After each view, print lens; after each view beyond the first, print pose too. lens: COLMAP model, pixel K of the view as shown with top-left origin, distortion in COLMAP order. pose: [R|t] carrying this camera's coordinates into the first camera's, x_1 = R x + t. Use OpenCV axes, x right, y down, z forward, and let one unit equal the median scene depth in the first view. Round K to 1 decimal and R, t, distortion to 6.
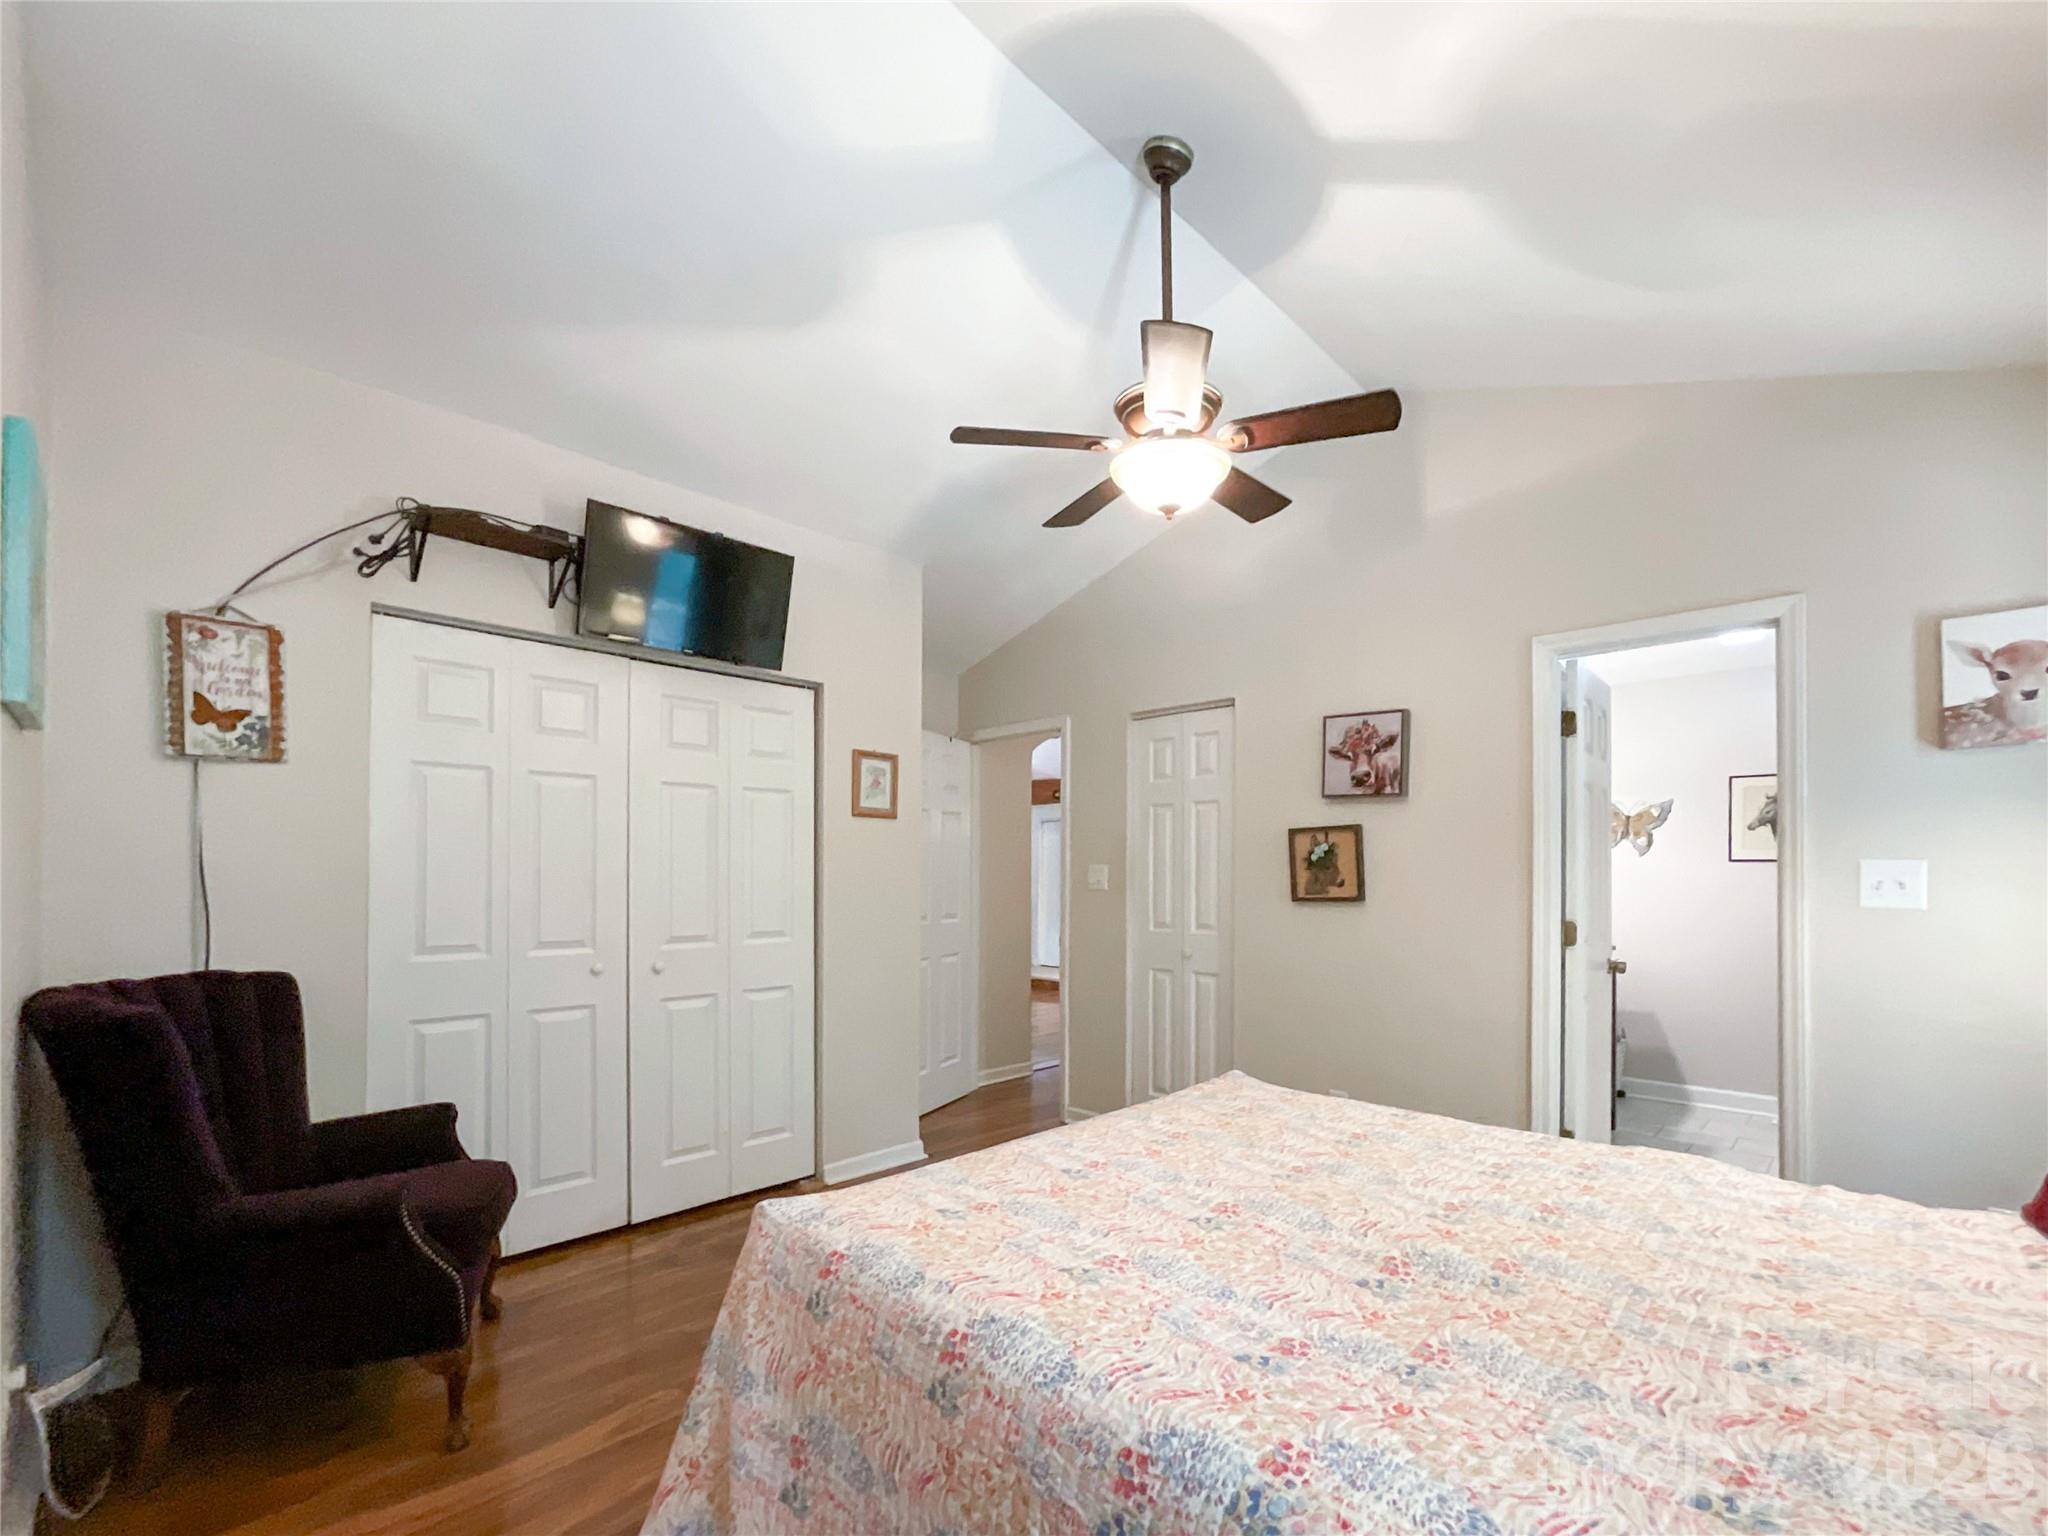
lens RADIAL K [[878.3, 0, 1021.4], [0, 878.3, 871.9], [0, 0, 1]] dist [-0.008797, 0.000558]
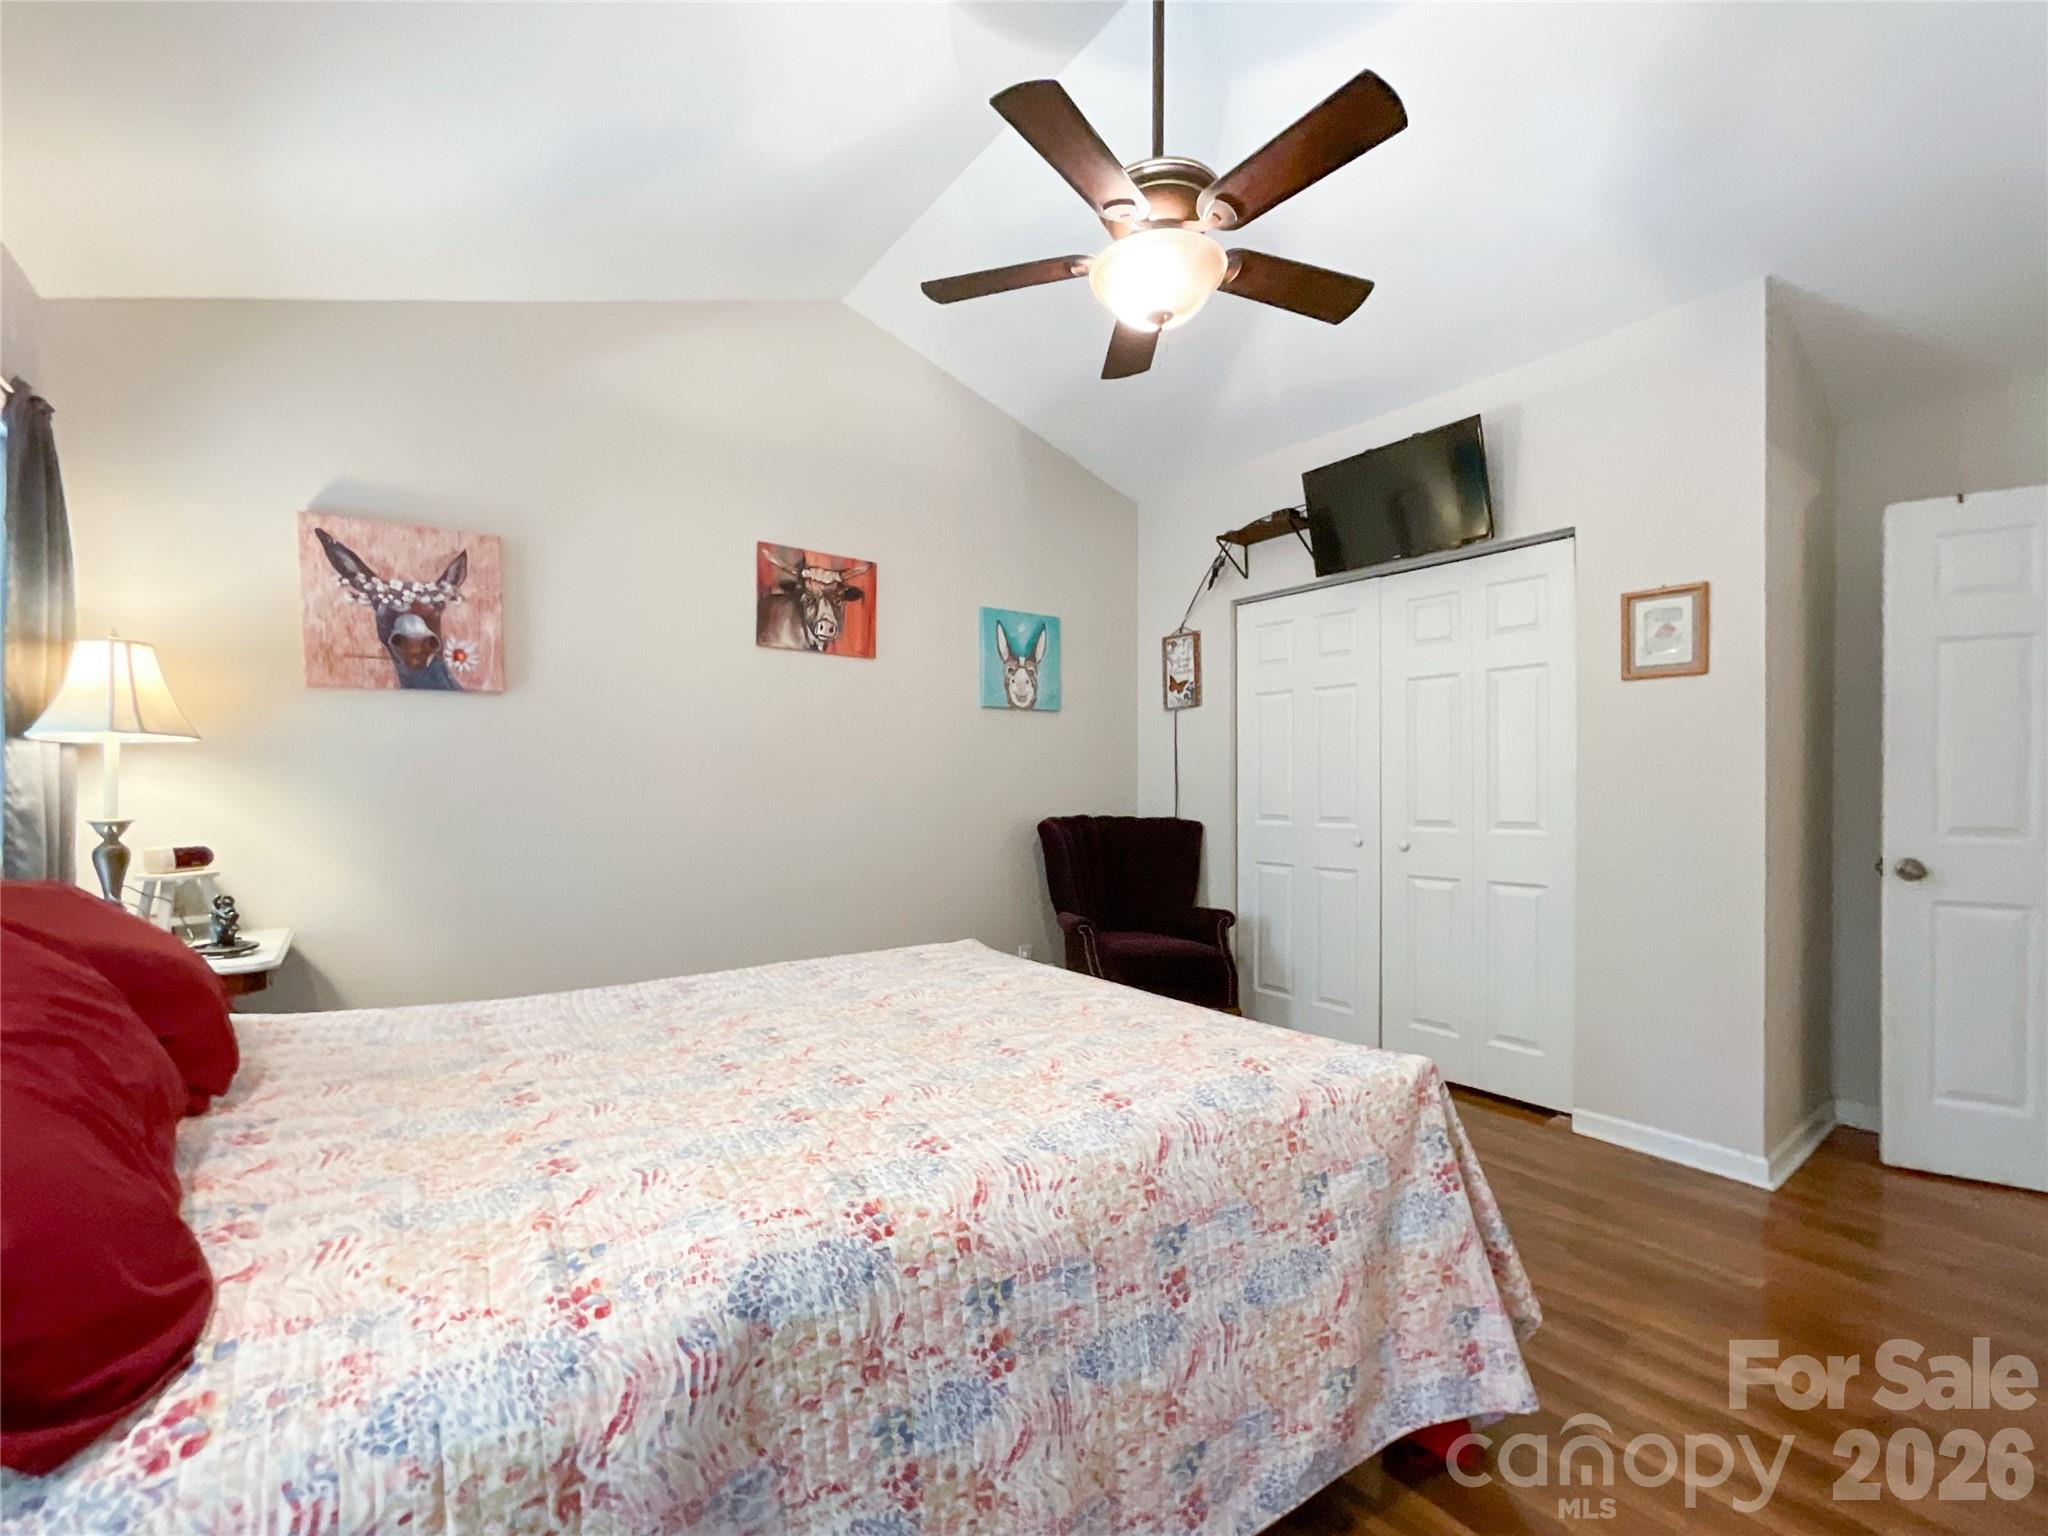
lens RADIAL K [[855.6, 0, 1033.0], [0, 855.6, 796.2], [0, 0, 1]] dist [-0.005022, 0.000748]
pose [[-0.118482, 0.003228, -0.992951, 0.898940], [0.000273, 0.999995, 0.003218, 0.052686], [0.992956, 0.000111, -0.118482, 0.826517]]
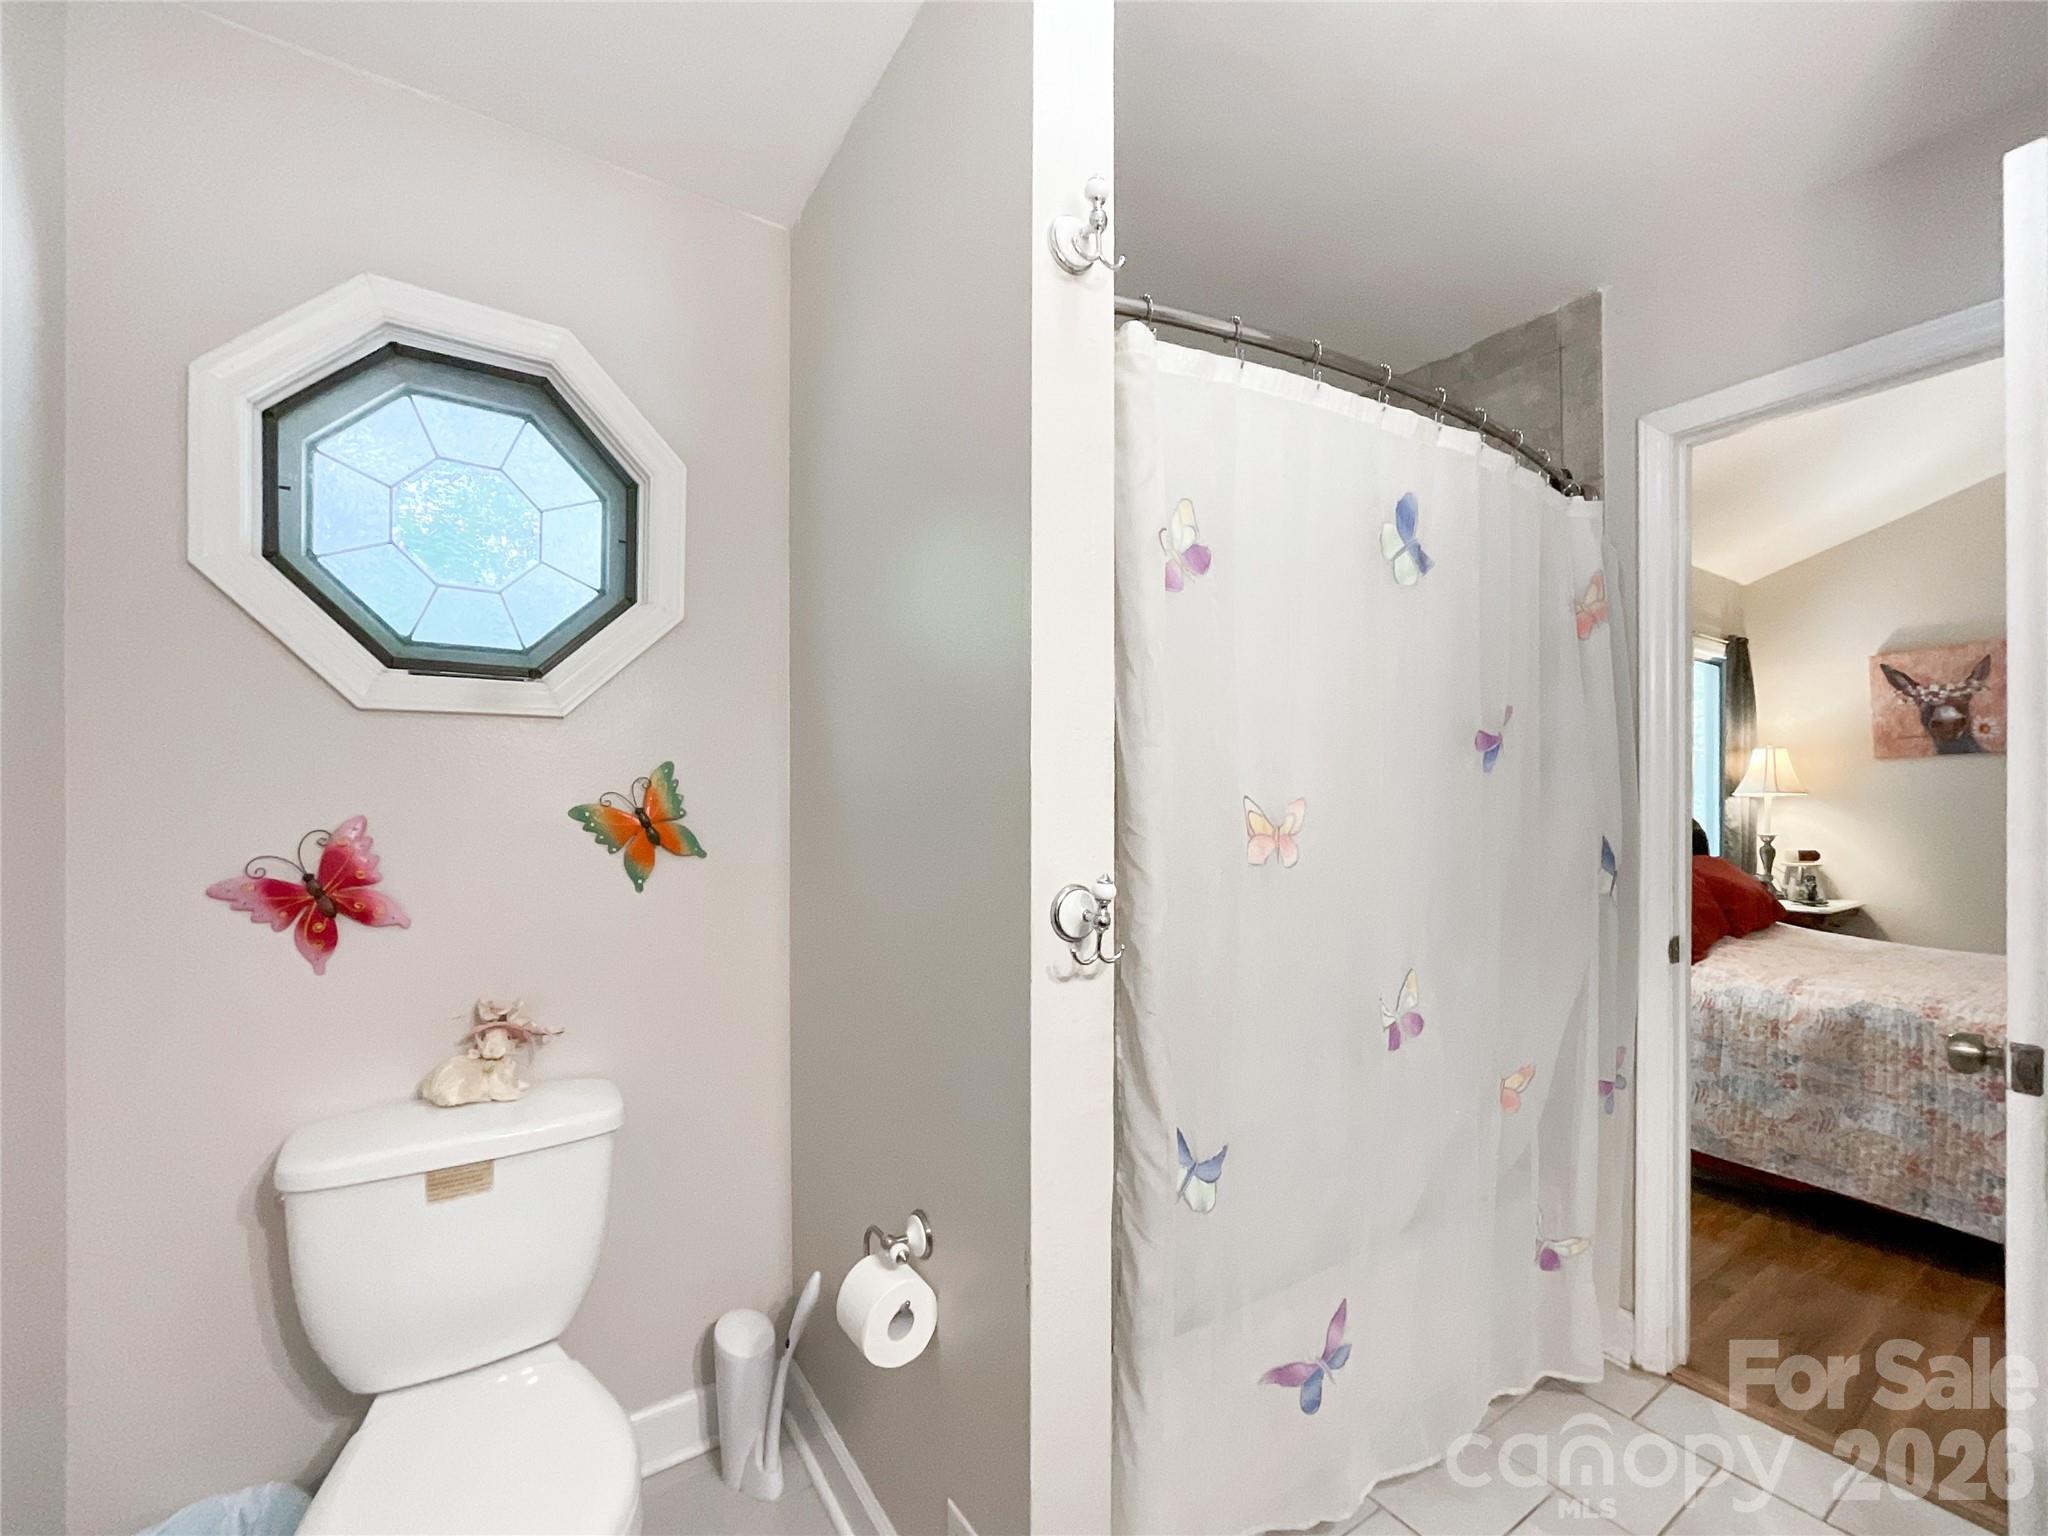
lens RADIAL K [[866.8, 0, 1044.8], [0, 866.8, 799.0], [0, 0, 1]] dist [-0.001418, -0.000399]
pose [[-0.984707, -0.006784, 0.174087, 1.308133], [-0.007776, 0.999957, -0.005016, 0.027106], [-0.174045, -0.006293, -0.984718, 1.801923]]
